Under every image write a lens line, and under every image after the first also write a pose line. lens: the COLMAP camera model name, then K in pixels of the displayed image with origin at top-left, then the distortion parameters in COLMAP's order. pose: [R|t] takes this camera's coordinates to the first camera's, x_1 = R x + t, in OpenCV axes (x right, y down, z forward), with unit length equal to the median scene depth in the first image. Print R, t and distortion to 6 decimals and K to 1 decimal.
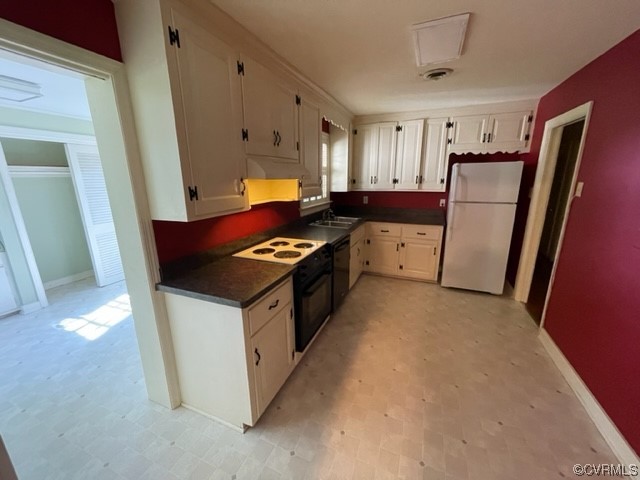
lens RADIAL K [[260.5, 0, 320.9], [0, 260.5, 240.6], [0, 0, 1]] dist [0.000180, -0.000933]
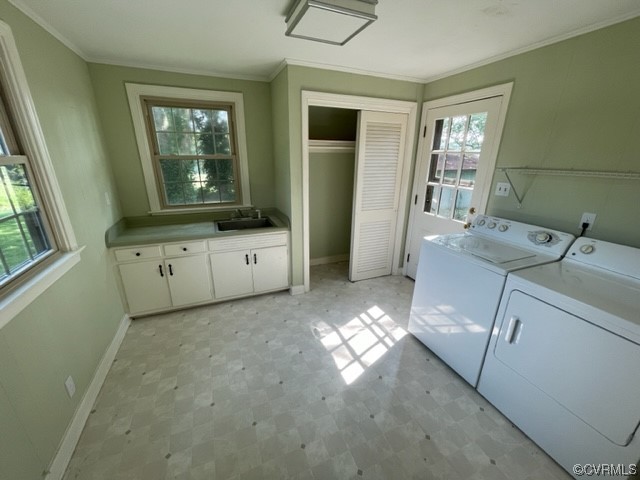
lens RADIAL K [[260.5, 0, 318.6], [0, 260.5, 240.6], [0, 0, 1]] dist [0.000180, -0.000933]
pose [[0.709724, 0.245400, -0.660356, -0.467963], [-0.189845, 0.969313, 0.156176, -0.088725], [0.678418, 0.014523, 0.734533, 0.342094]]
